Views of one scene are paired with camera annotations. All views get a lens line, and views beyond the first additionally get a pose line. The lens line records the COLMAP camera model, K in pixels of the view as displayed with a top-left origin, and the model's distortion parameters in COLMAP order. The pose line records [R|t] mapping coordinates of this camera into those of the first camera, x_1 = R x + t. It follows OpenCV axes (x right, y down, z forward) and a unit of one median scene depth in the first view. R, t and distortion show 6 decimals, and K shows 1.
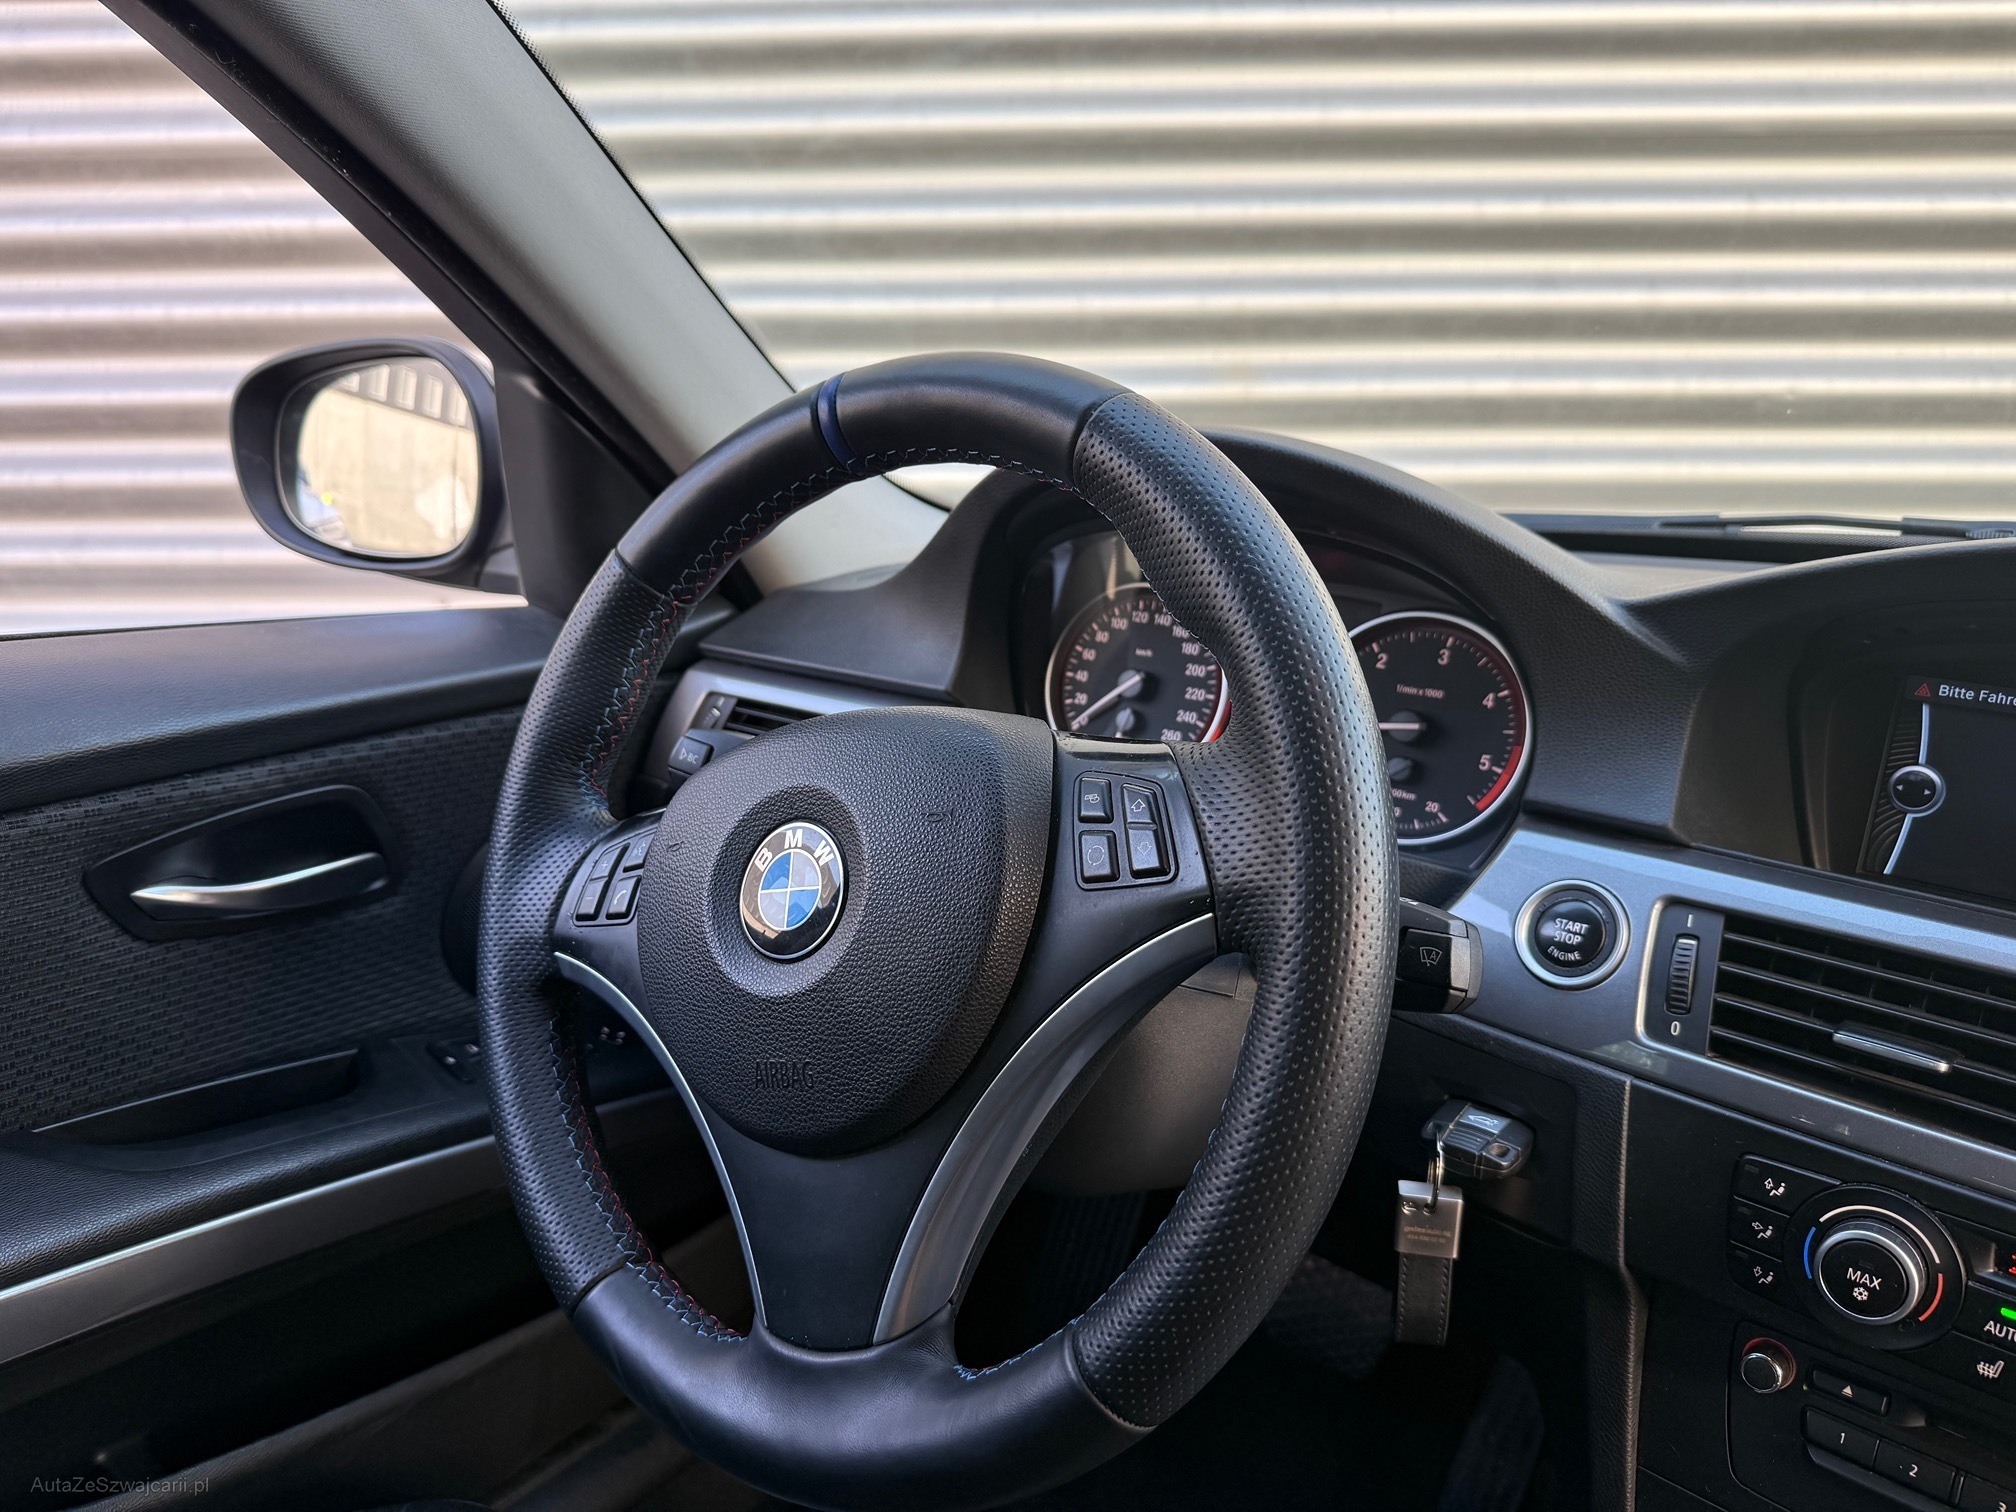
lens RADIAL K [[1586.9, 0, 1013.9], [0, 1586.9, 754.1], [0, 0, 1]] dist [-0.027300, 0.003781]
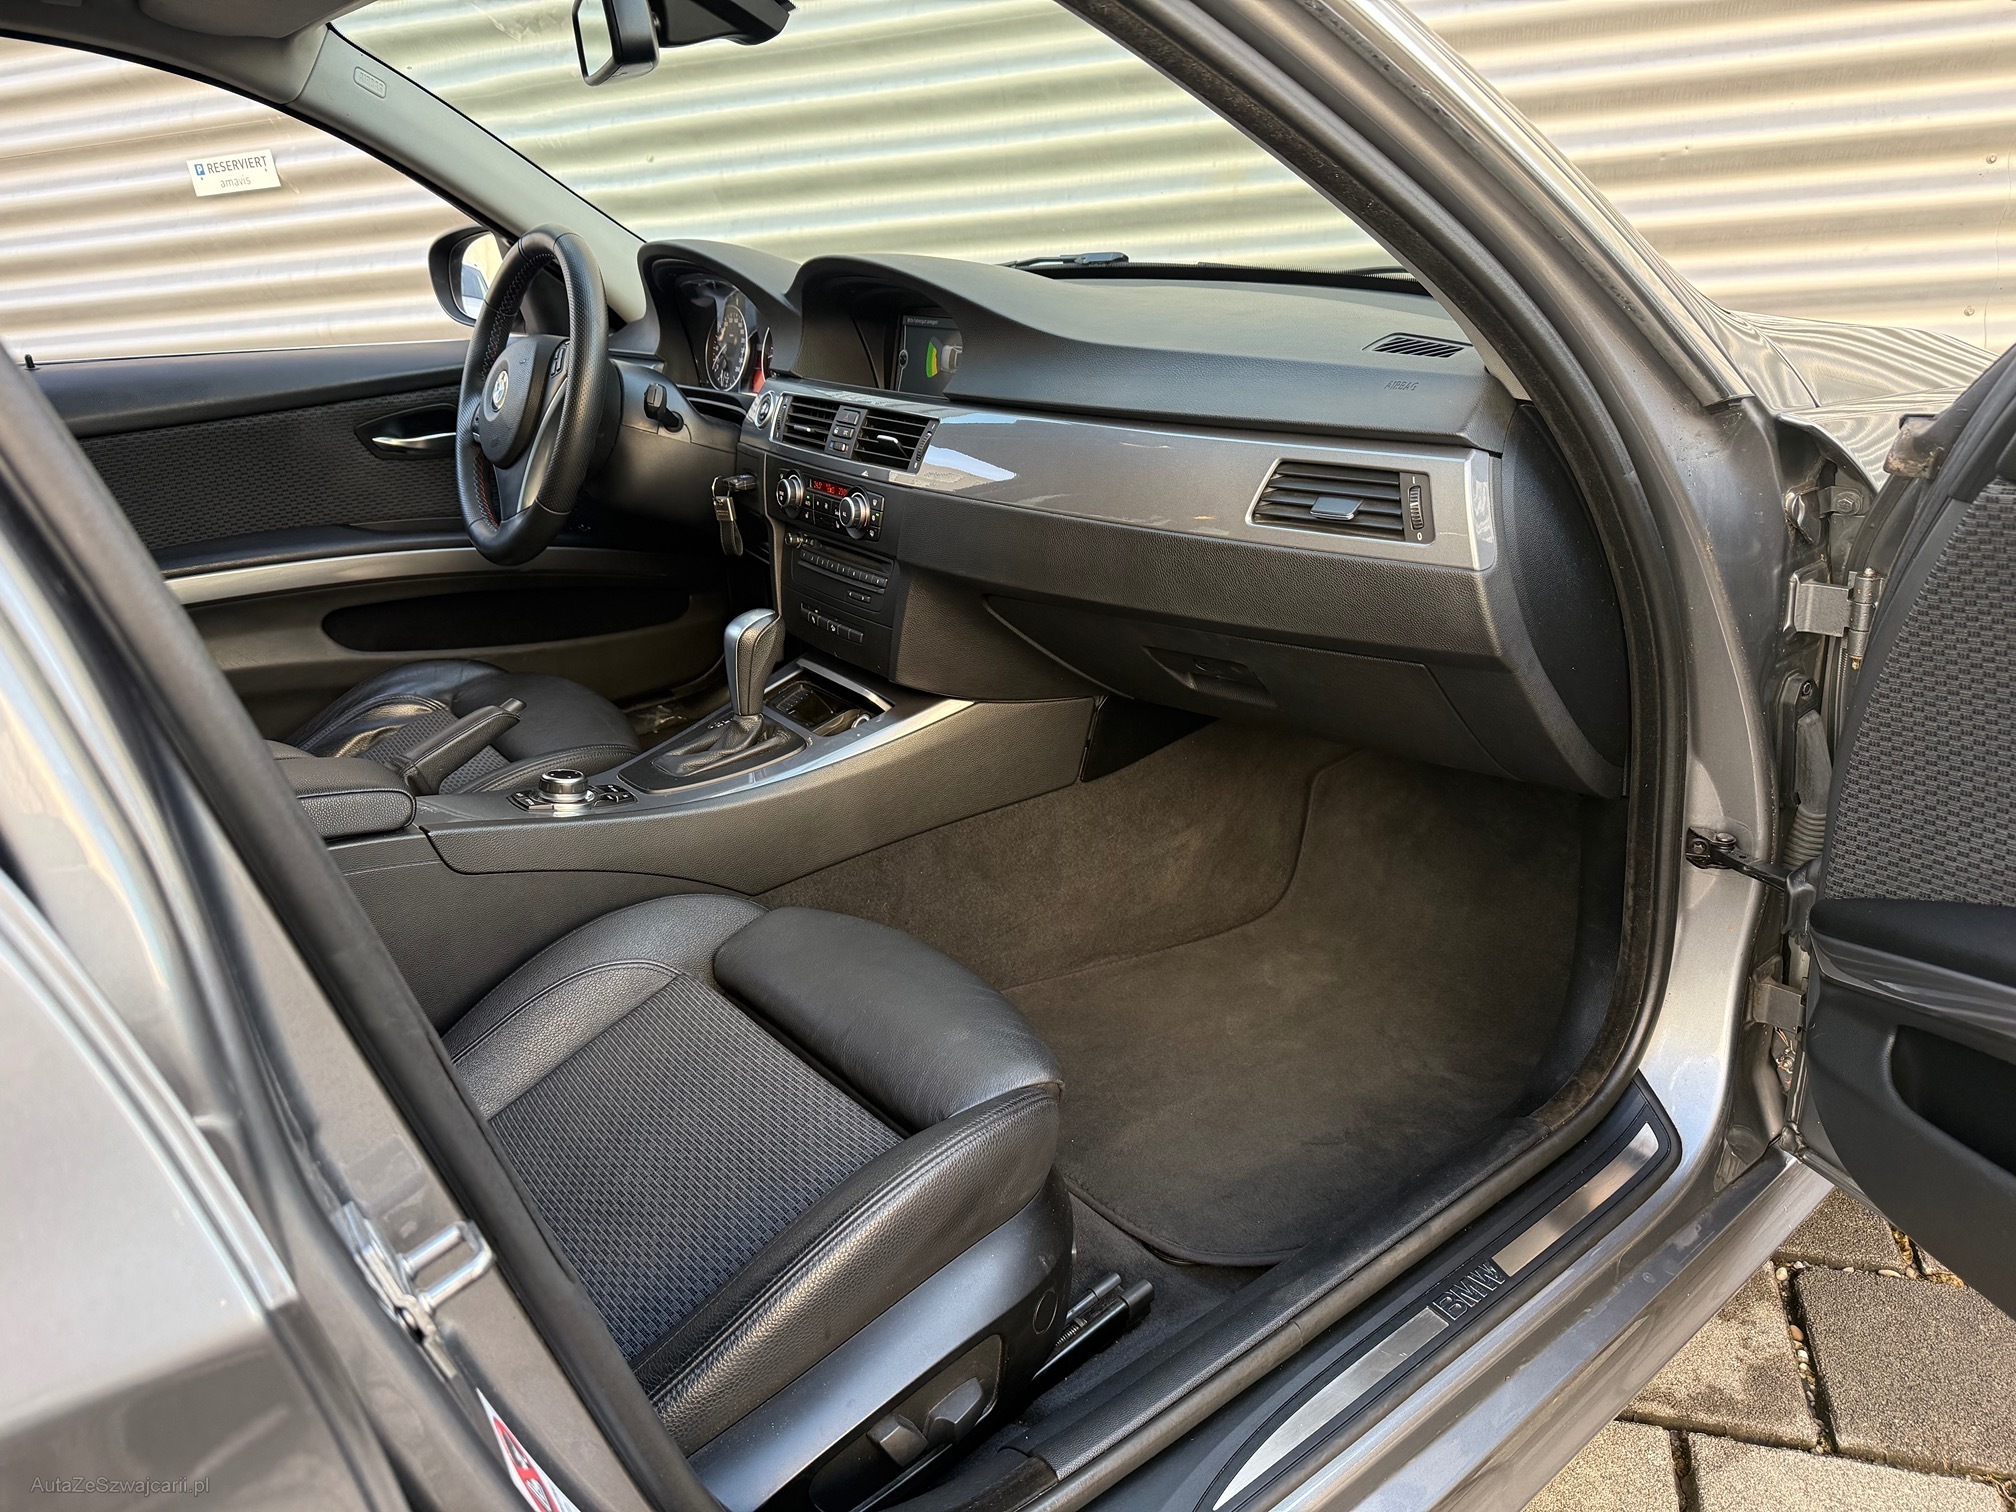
lens RADIAL K [[1586.9, 0, 1007.1], [0, 1586.9, 756.8], [0, 0, 1]] dist [-0.027300, 0.003781]
pose [[0.964613, 0.012975, -0.263349, 1.675121], [0.017927, 0.993250, 0.114602, 0.452571], [0.263058, -0.115268, 0.957869, -1.924318]]
